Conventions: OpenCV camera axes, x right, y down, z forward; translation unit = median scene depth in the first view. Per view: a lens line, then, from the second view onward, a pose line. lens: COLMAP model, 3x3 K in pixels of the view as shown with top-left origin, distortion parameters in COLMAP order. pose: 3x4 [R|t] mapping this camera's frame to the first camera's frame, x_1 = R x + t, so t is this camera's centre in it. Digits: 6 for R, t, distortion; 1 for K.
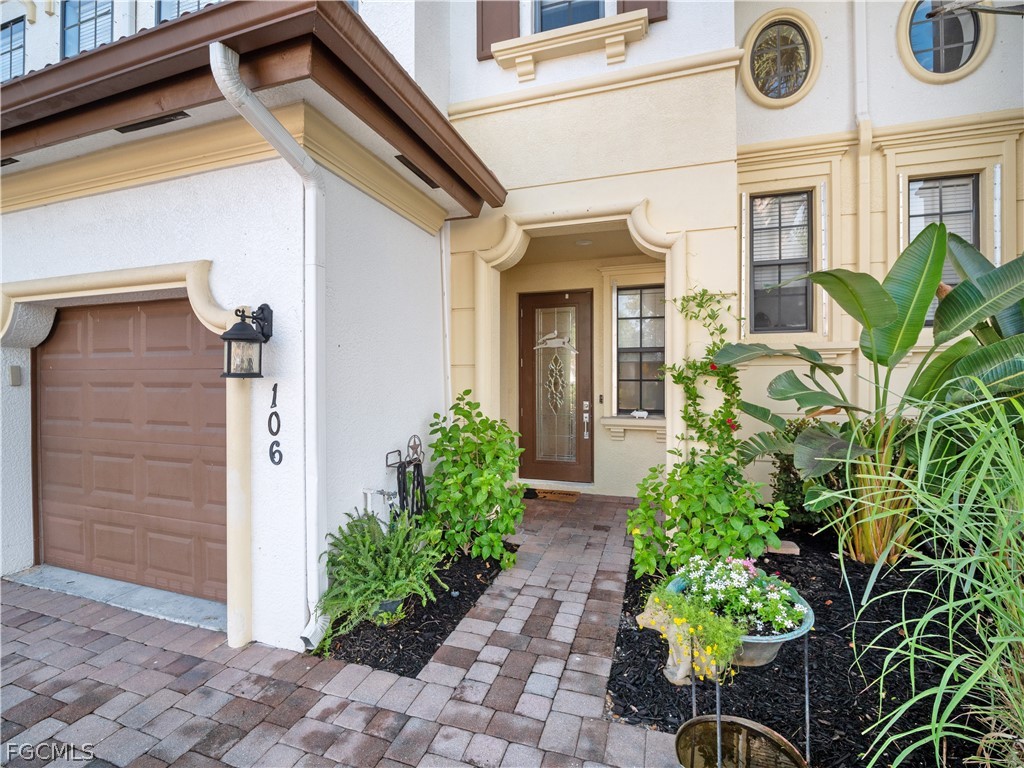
lens RADIAL K [[470.1, 0, 499.4], [0, 470.1, 378.7], [0, 0, 1]] dist [-0.014253, -0.000352]
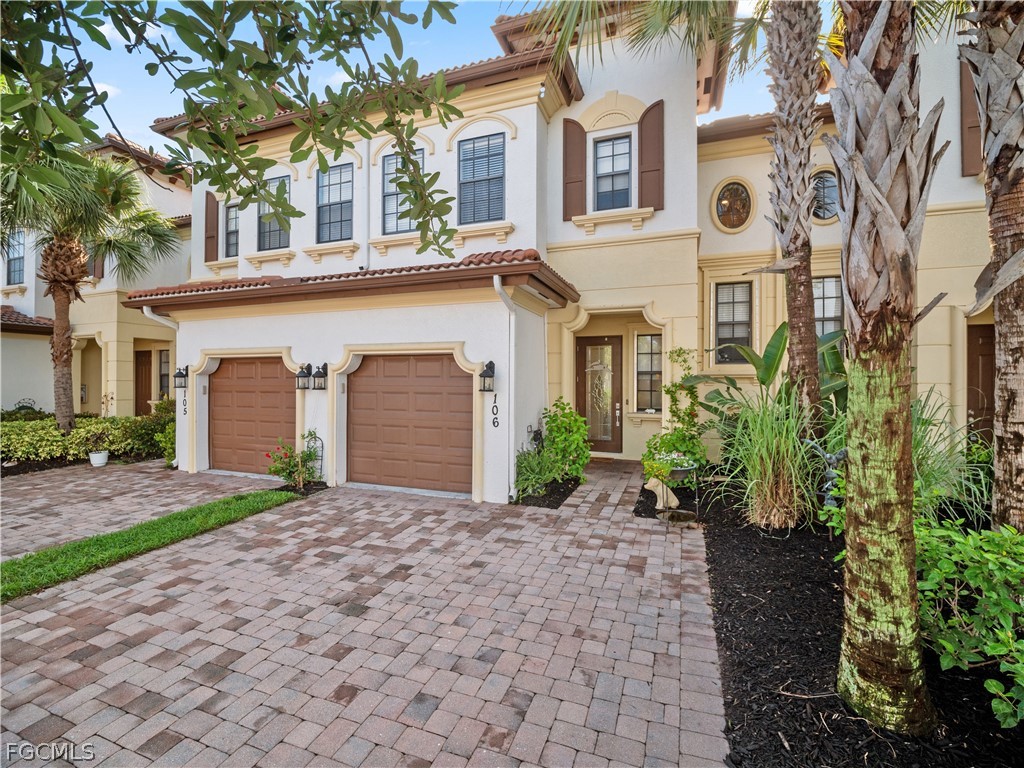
lens RADIAL K [[475.2, 0, 499.8], [0, 475.2, 378.9], [0, 0, 1]] dist [-0.018620, -0.000386]
pose [[0.999364, 0.006111, -0.035134, -0.208011], [-0.006350, 0.999957, -0.006691, -0.028596], [0.035091, 0.006910, 0.999360, -0.823596]]
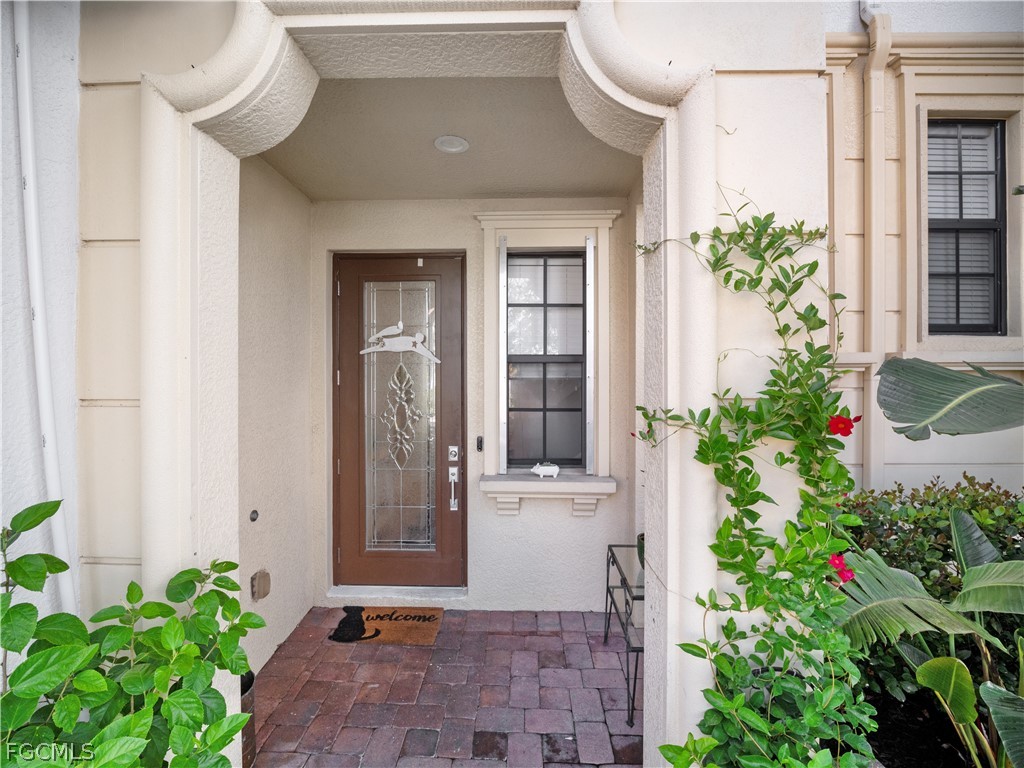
lens RADIAL K [[464.7, 0, 508.7], [0, 464.7, 381.7], [0, 0, 1]] dist [-0.011835, -0.000291]
pose [[0.952075, 0.000557, 0.305864, 0.092473], [-0.001936, 0.999989, 0.004204, -0.041766], [-0.305858, -0.004595, 0.952066, 0.541464]]
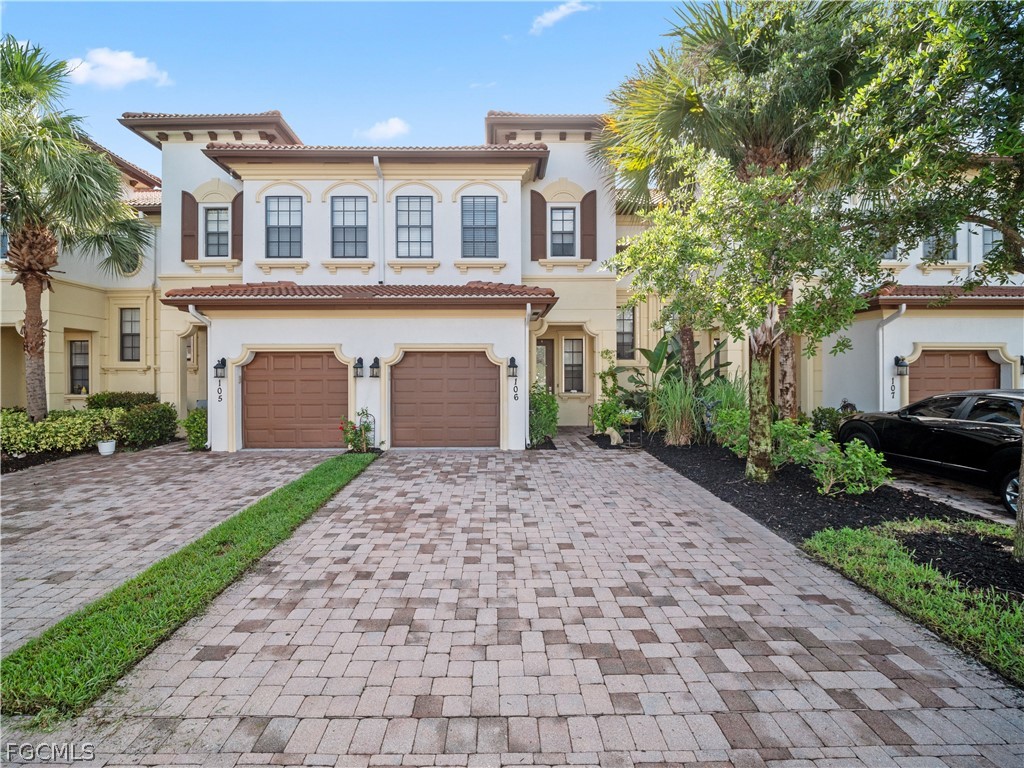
lens RADIAL K [[470.1, 0, 499.4], [0, 470.1, 378.7], [0, 0, 1]] dist [-0.014253, -0.000352]
pose [[0.943527, -0.001789, 0.331291, -1.032776], [0.000619, 0.999993, 0.003635, -0.000715], [-0.331295, -0.003225, 0.943522, -1.393479]]
